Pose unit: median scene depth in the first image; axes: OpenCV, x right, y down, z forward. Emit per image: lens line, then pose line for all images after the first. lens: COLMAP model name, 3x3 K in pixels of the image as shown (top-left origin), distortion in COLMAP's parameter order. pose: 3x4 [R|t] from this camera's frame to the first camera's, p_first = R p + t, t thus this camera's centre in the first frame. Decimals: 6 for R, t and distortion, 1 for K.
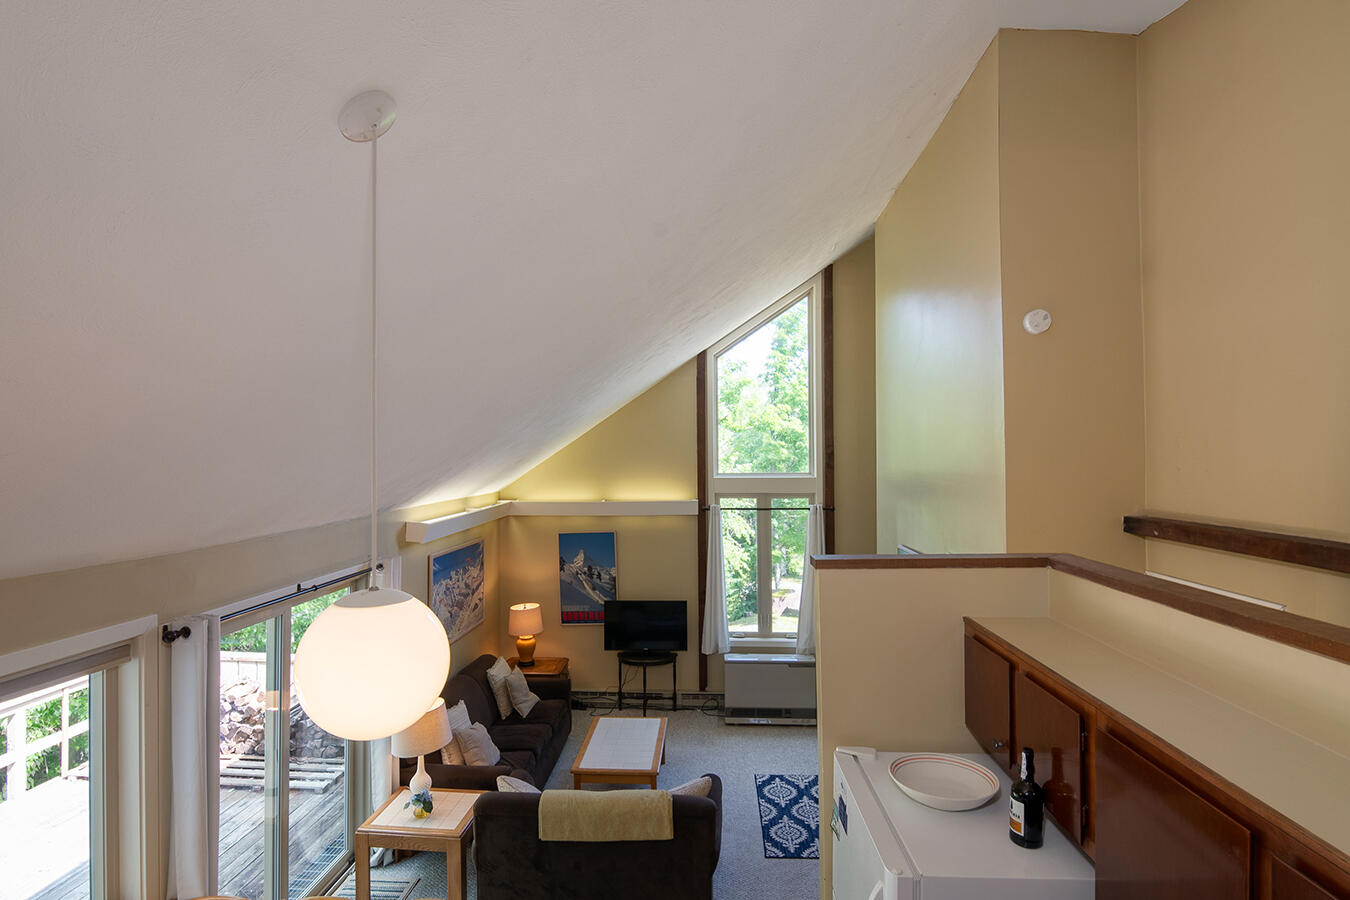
lens RADIAL K [[672.8, 0, 666.6], [0, 672.8, 447.5], [0, 0, 1]] dist [-0.017456, -0.001538]
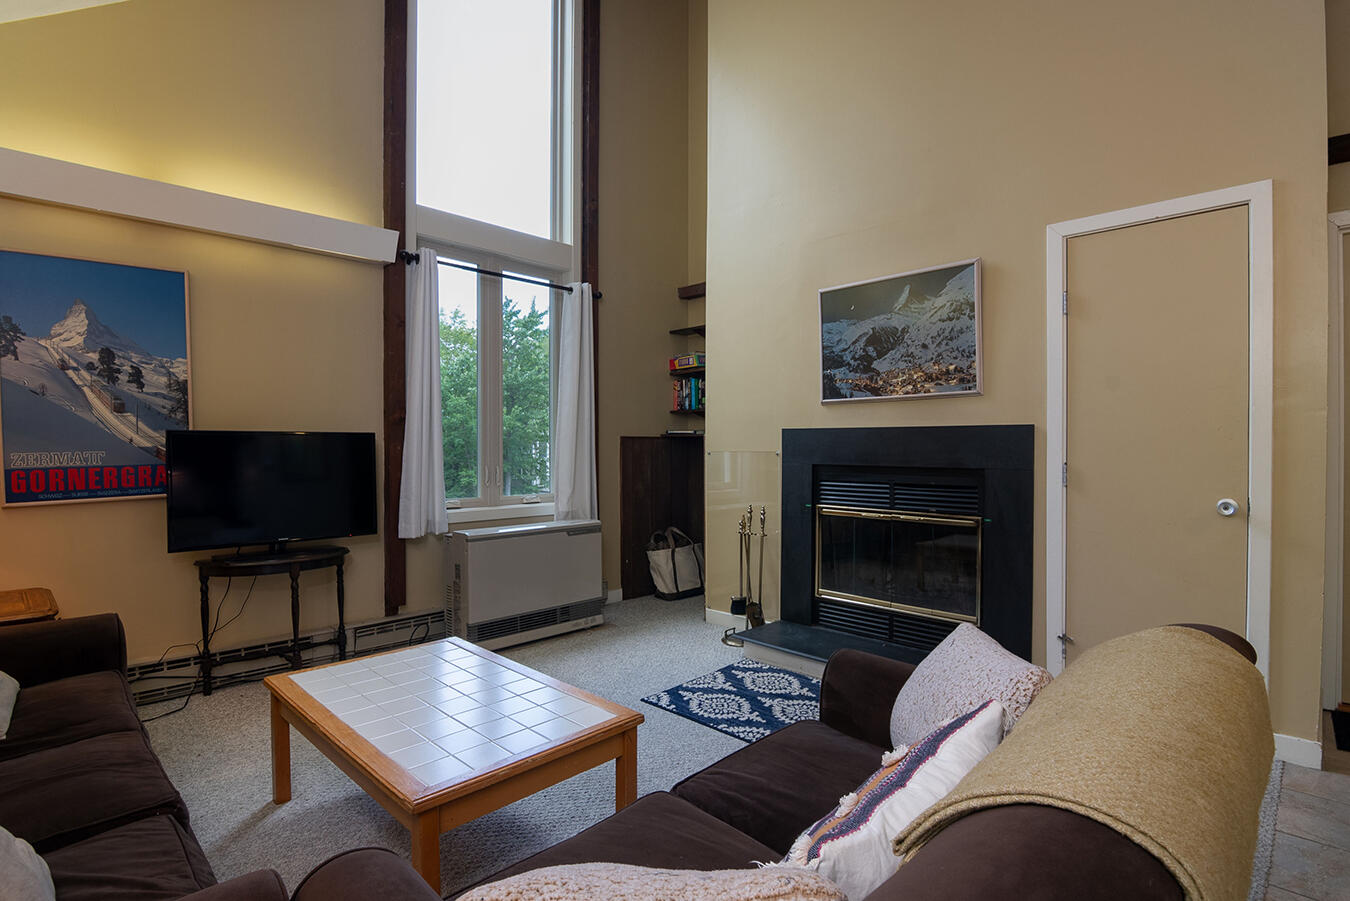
lens RADIAL K [[672.8, 0, 666.6], [0, 672.8, 448.0], [0, 0, 1]] dist [-0.017456, -0.001538]
pose [[0.651828, 0.005402, 0.758348, -0.197985], [-0.016115, 0.999848, 0.006729, 0.230417], [-0.758196, -0.016607, 0.651816, 0.516901]]
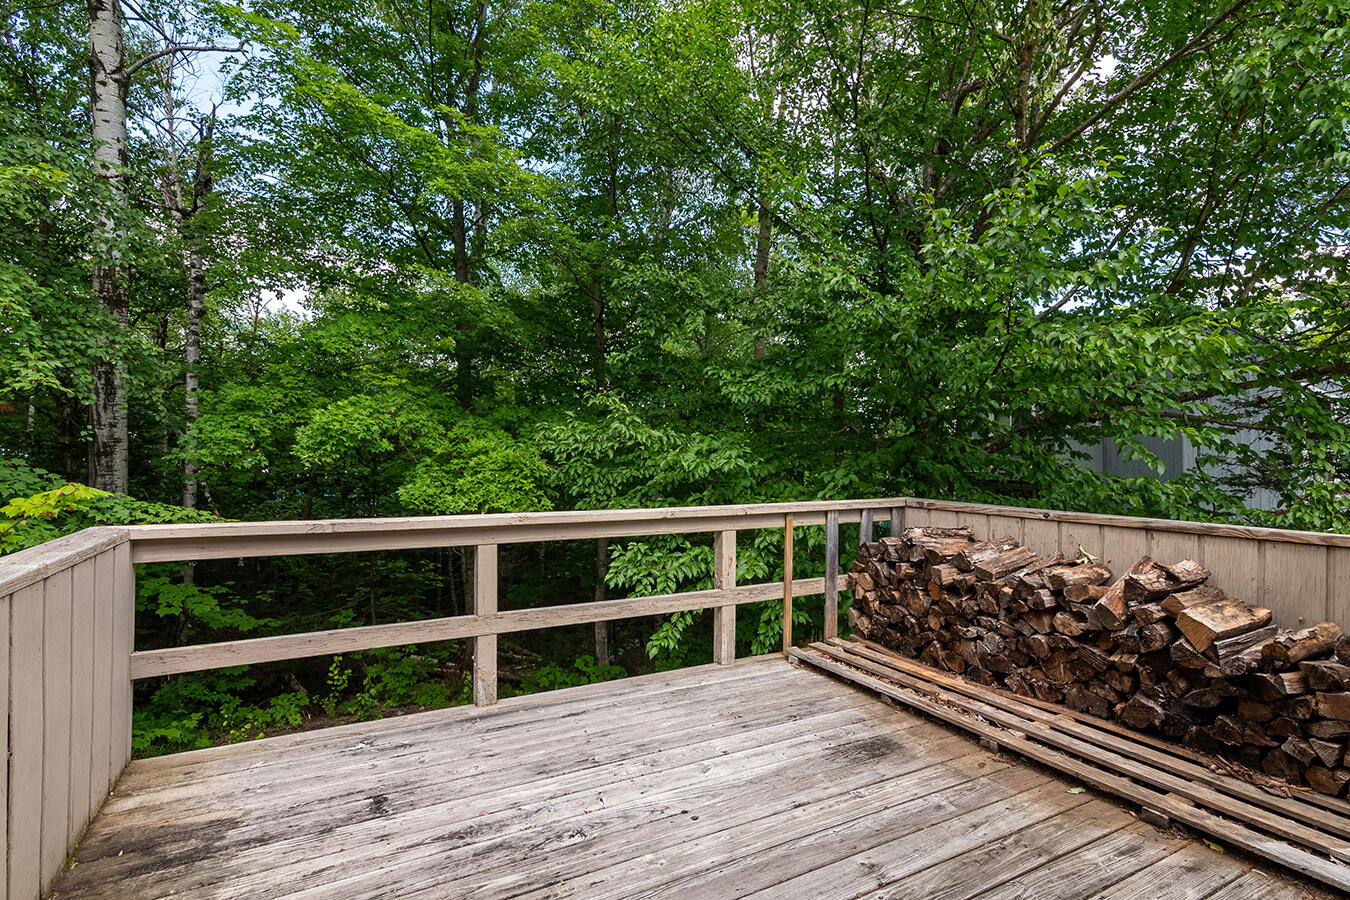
lens RADIAL K [[655.6, 0, 670.5], [0, 655.6, 451.4], [0, 0, 1]] dist [0.000985, 0.002398]
pose [[0.532459, -0.005681, -0.846437, -0.365185], [0.009373, 0.999956, -0.000815, 0.252314], [0.846404, -0.007500, 0.532489, 0.474427]]
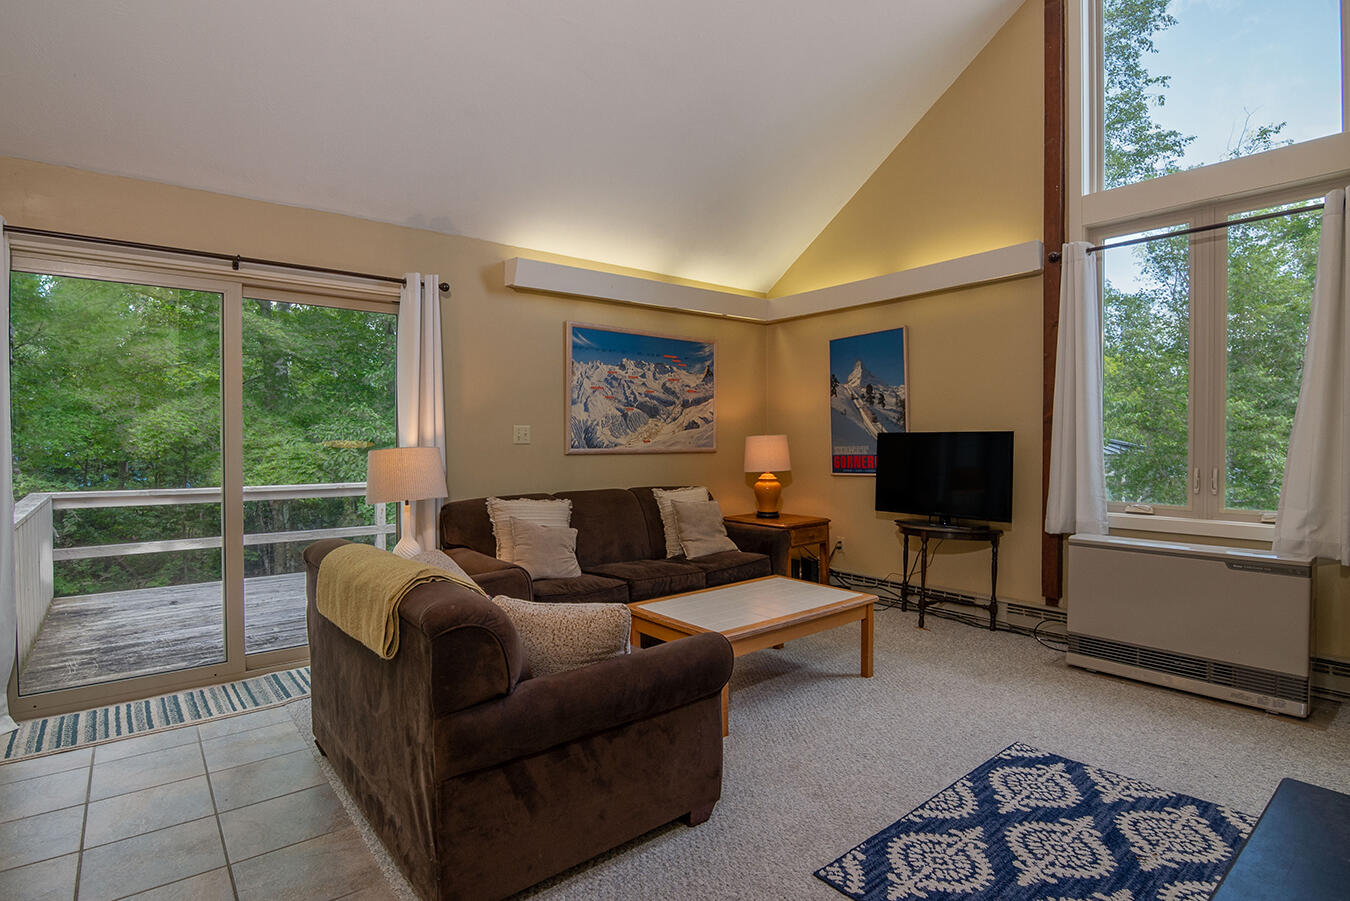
lens RADIAL K [[672.8, 0, 666.6], [0, 672.8, 448.0], [0, 0, 1]] dist [-0.017456, -0.001538]
pose [[0.677848, 0.014125, -0.735067, 0.235031], [0.009178, 0.999575, 0.027670, 0.222049], [0.735145, -0.025502, 0.677430, 0.425958]]
